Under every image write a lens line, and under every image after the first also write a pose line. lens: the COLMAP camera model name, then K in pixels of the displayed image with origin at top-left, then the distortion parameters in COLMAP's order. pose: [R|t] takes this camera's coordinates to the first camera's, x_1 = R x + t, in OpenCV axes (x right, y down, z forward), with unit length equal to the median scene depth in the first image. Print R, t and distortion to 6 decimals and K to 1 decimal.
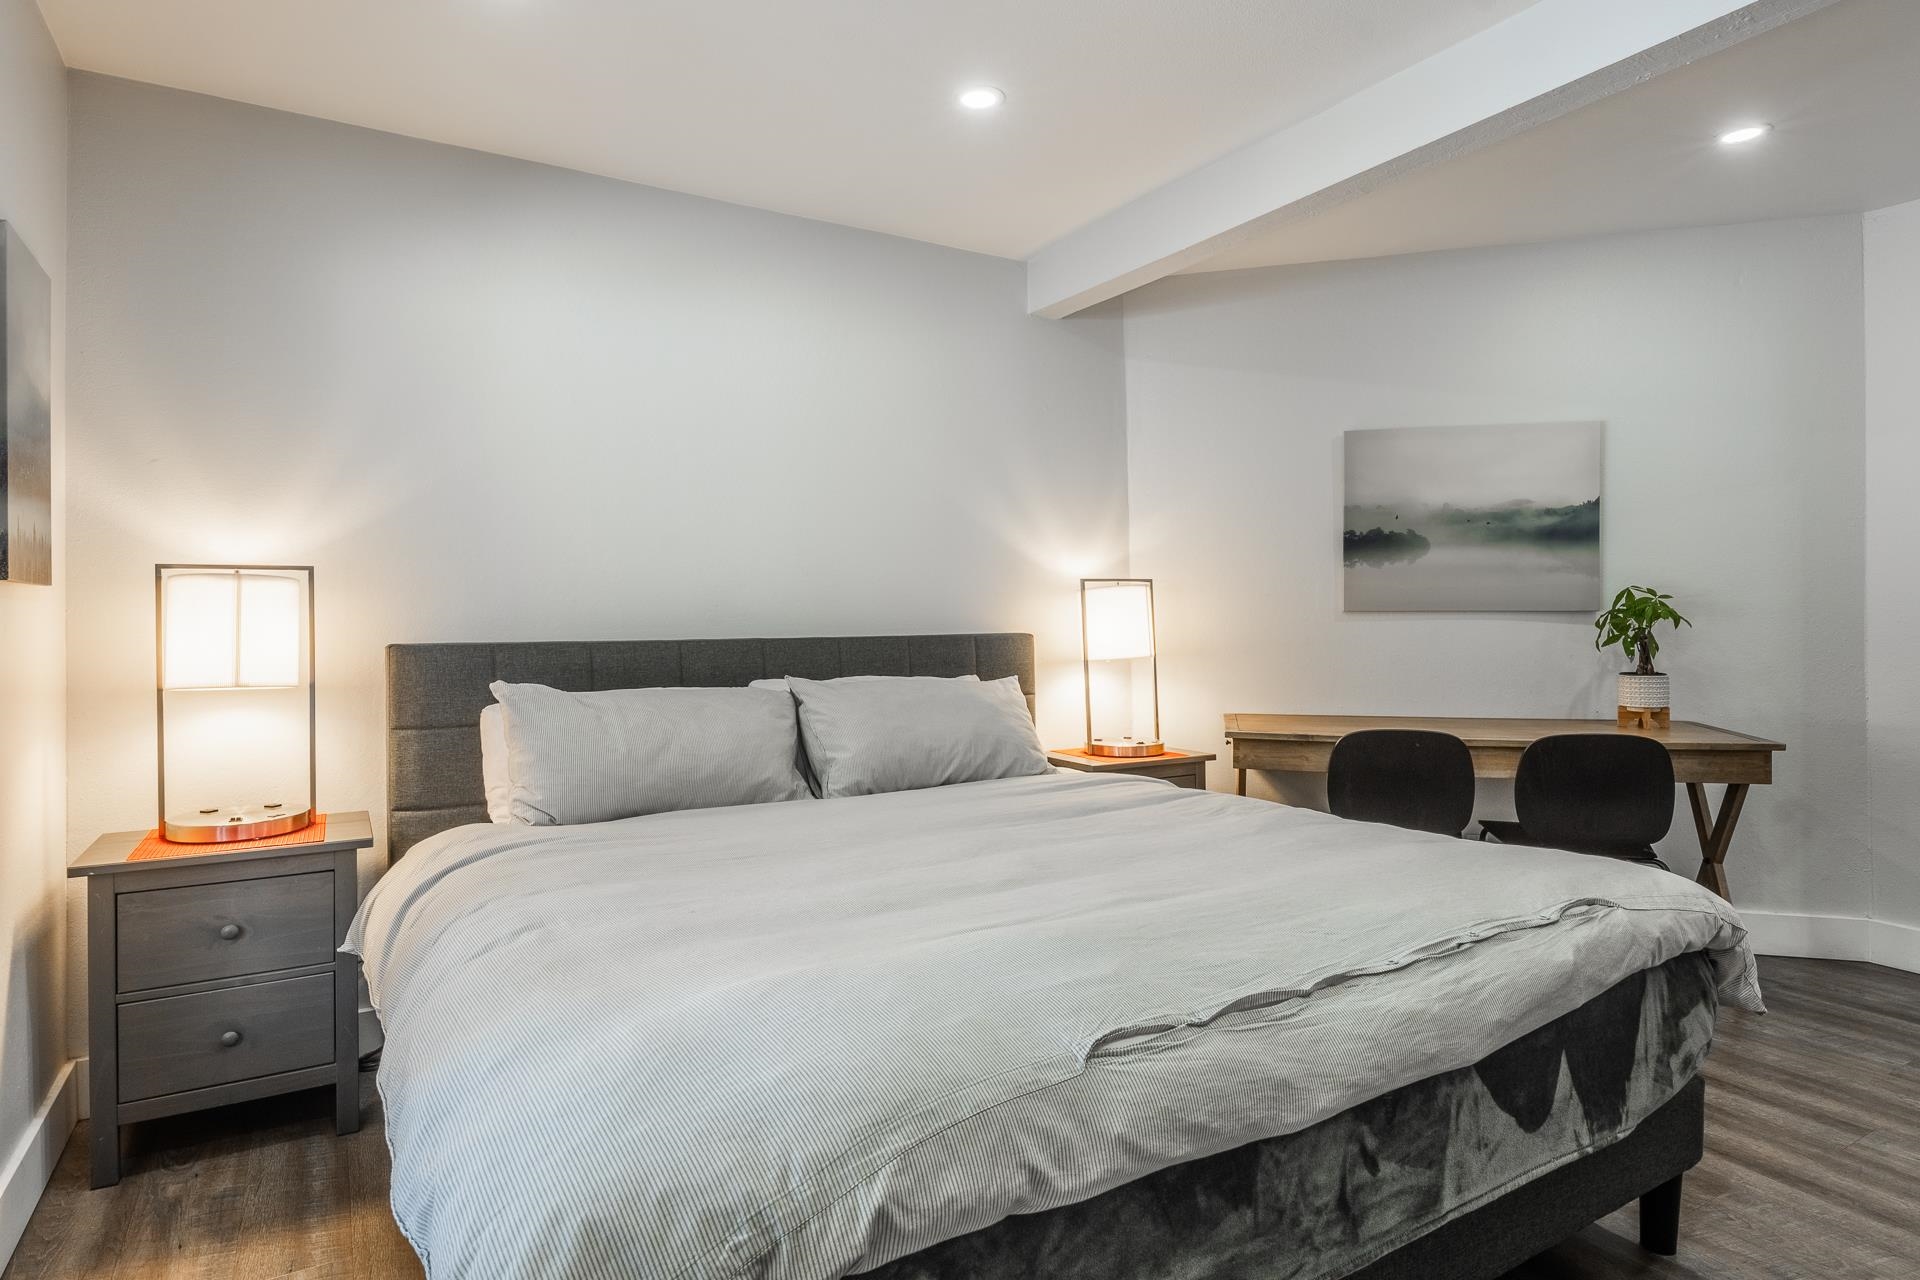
lens RADIAL K [[1043.8, 0, 963.1], [0, 1043.8, 635.3], [0, 0, 1]] dist [-0.007036, 0.000771]
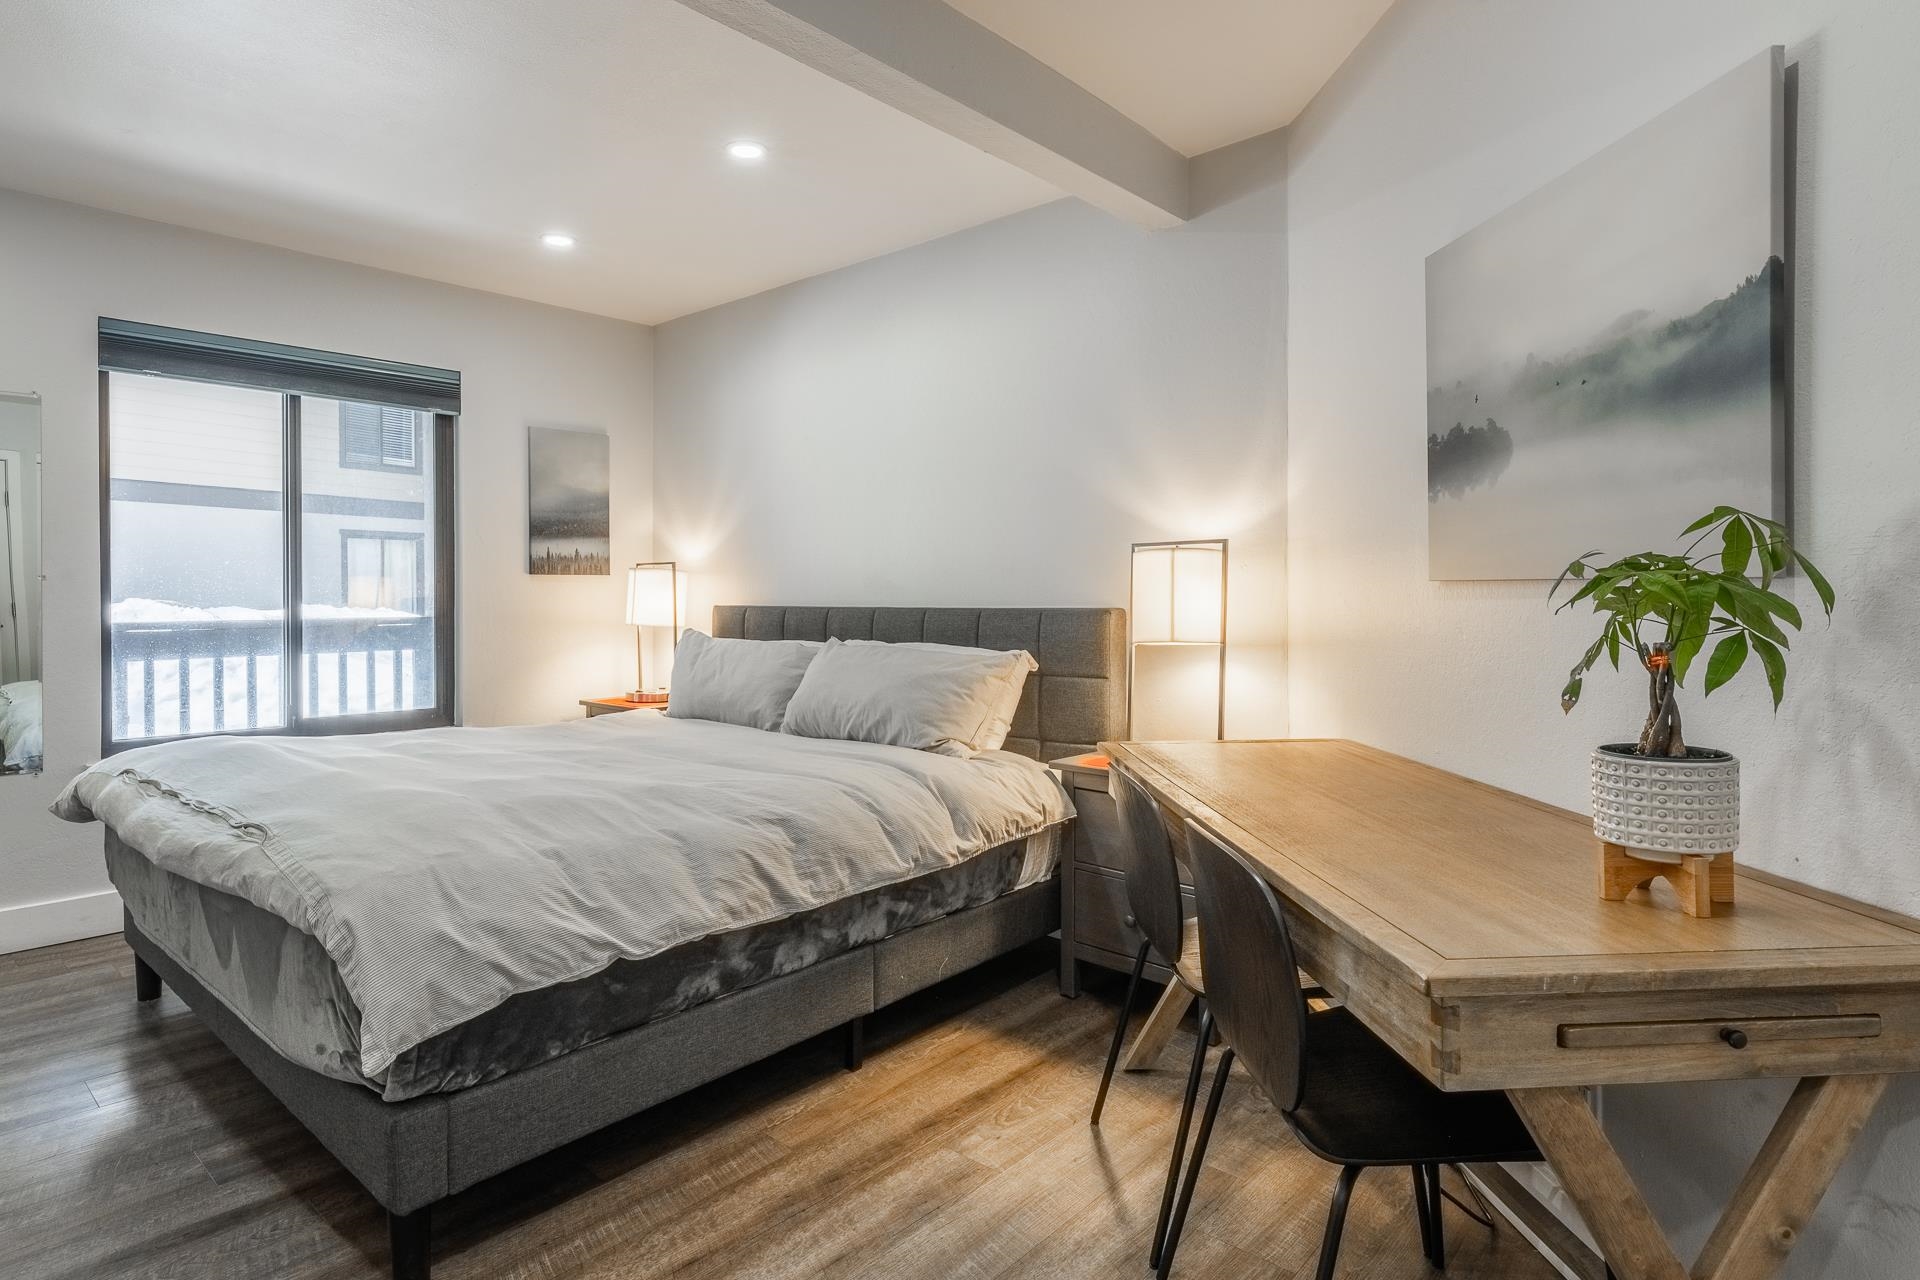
lens RADIAL K [[1022.5, 0, 922.1], [0, 1022.5, 602.8], [0, 0, 1]] dist [-0.002767, -0.000684]
pose [[0.279612, 0.018149, -0.959942, 0.820418], [-0.004874, 0.999835, 0.017483, -0.019324], [0.960101, -0.000210, 0.279654, 0.589696]]
